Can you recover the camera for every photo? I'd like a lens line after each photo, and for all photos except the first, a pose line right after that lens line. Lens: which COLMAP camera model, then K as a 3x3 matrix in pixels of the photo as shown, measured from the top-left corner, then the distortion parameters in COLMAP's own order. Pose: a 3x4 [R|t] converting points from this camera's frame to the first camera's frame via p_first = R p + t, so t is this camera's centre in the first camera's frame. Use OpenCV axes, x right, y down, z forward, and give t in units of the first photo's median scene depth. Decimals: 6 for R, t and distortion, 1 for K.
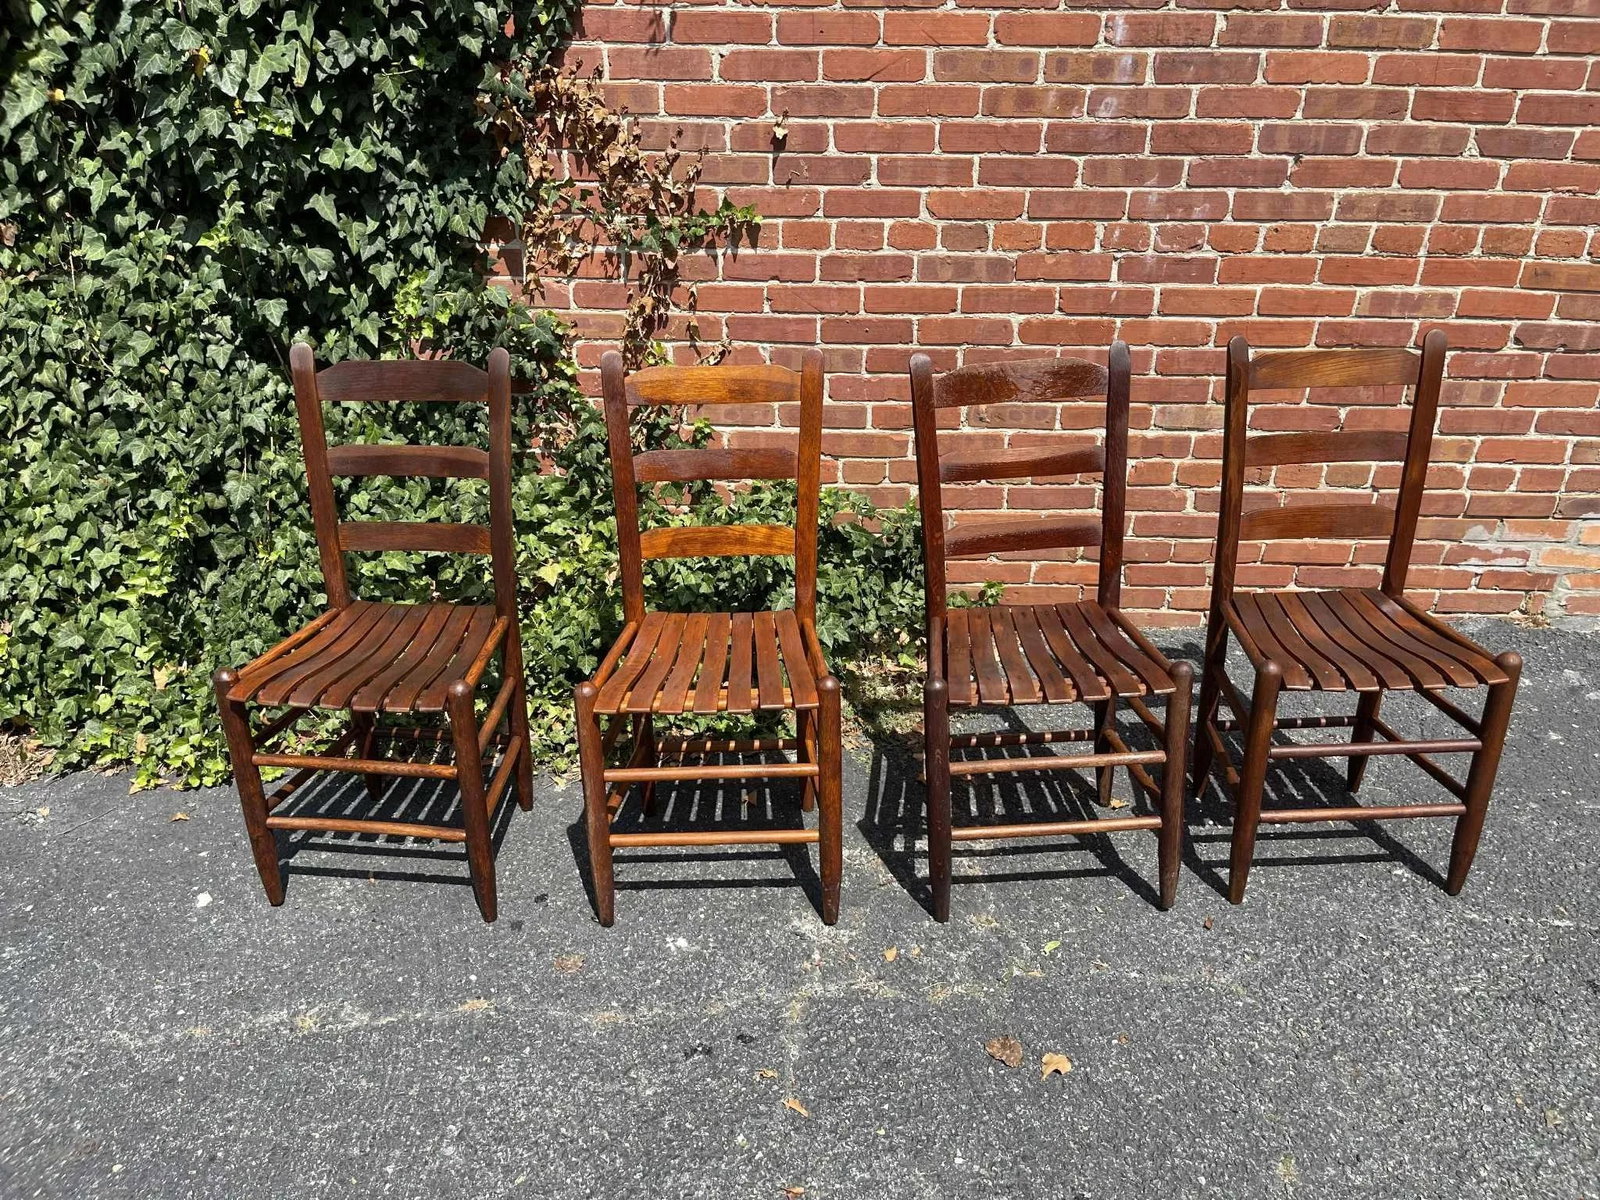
lens RADIAL K [[1215.9, 0, 802.3], [0, 1215.9, 599.6], [0, 0, 1]] dist [0.052527, -0.068770]
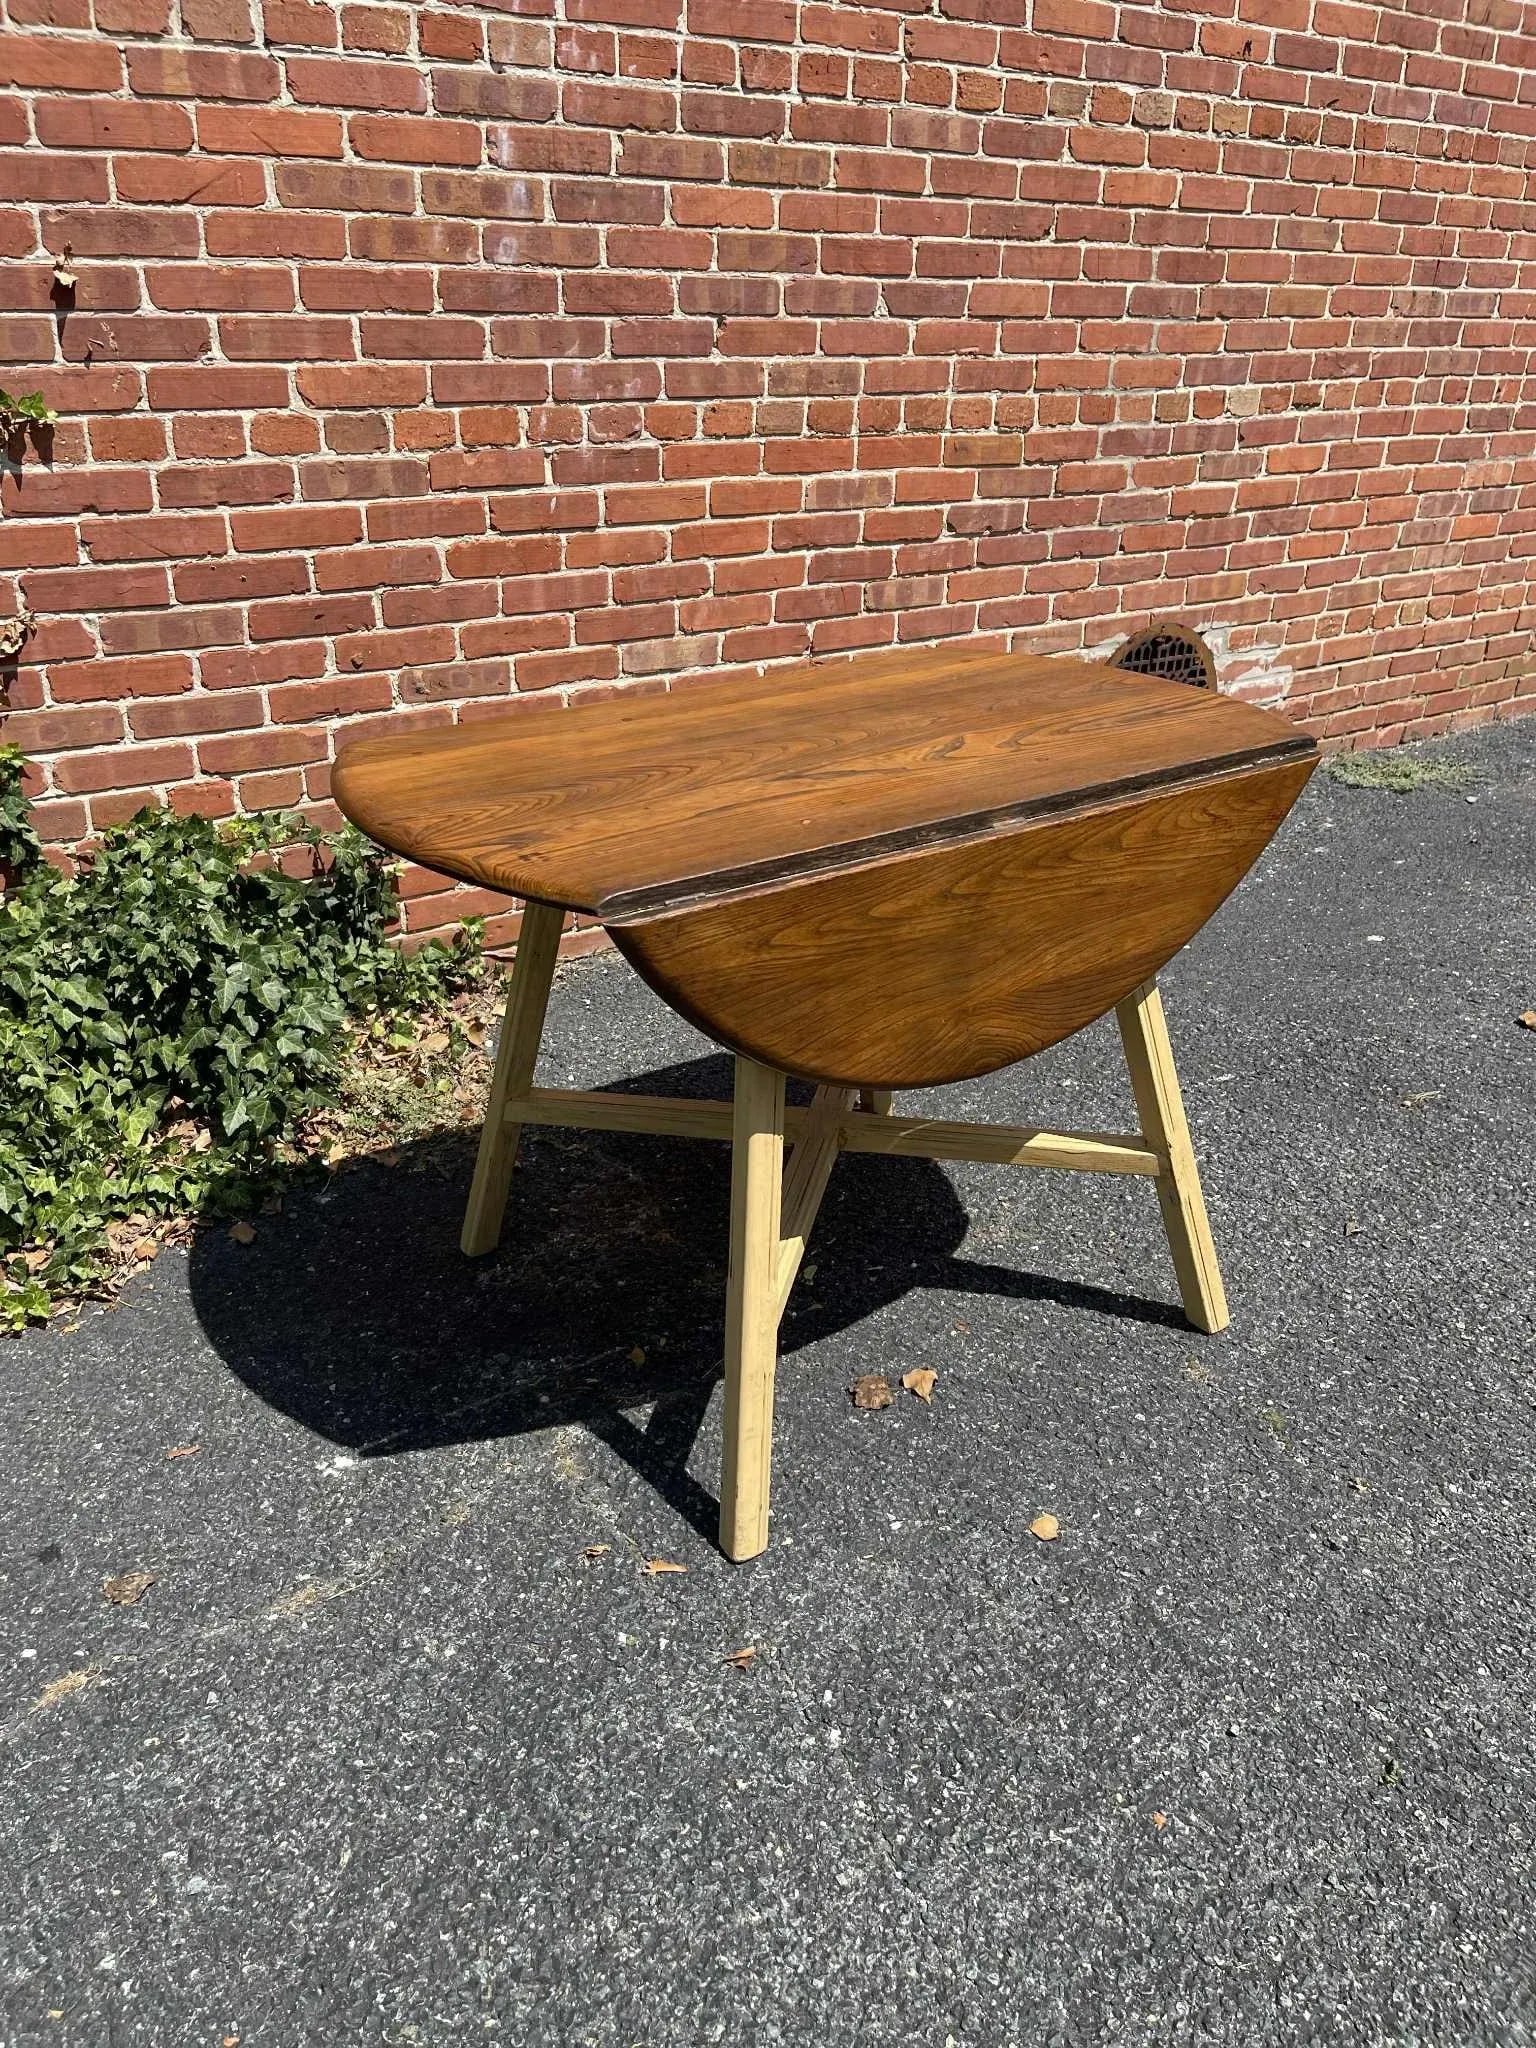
lens RADIAL K [[1556.4, 0, 761.5], [0, 1556.4, 1008.8], [0, 0, 1]] dist [0.052527, -0.068770]
pose [[0.813206, -0.237359, 0.531373, -0.247917], [0.267590, 0.963309, 0.020784, 0.076946], [-0.516810, 0.125288, 0.846883, 0.133699]]
